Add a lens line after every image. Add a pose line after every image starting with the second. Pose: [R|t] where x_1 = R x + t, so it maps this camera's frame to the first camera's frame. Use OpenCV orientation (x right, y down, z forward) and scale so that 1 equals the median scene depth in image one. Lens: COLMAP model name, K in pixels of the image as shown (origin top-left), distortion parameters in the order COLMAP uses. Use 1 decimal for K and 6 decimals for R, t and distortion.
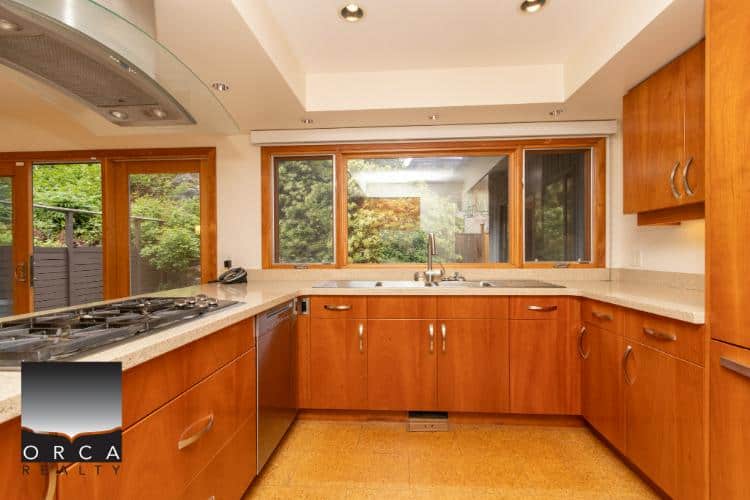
lens RADIAL K [[345.8, 0, 377.0], [0, 345.8, 251.2], [0, 0, 1]] dist [0.002158, -0.001899]
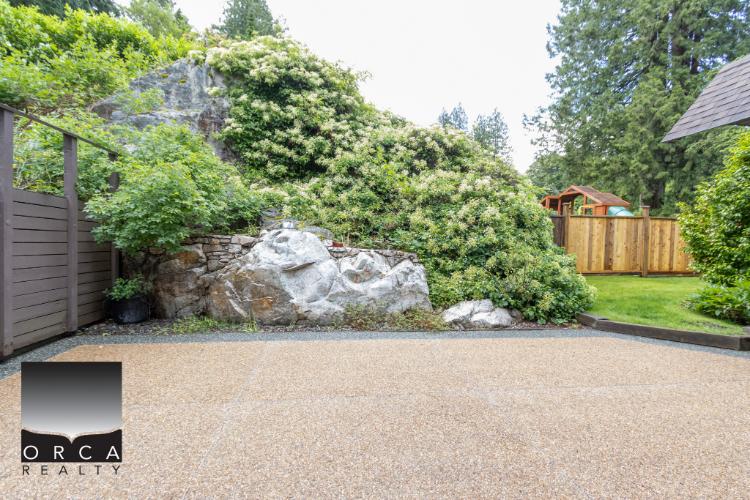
lens RADIAL K [[345.8, 0, 374.3], [0, 345.8, 252.7], [0, 0, 1]] dist [0.002158, -0.001899]
pose [[0.977268, 0.025735, 0.210441, -0.315572], [-0.031147, 0.999263, 0.022442, 0.029186], [-0.209708, -0.028486, 0.977349, 0.378288]]
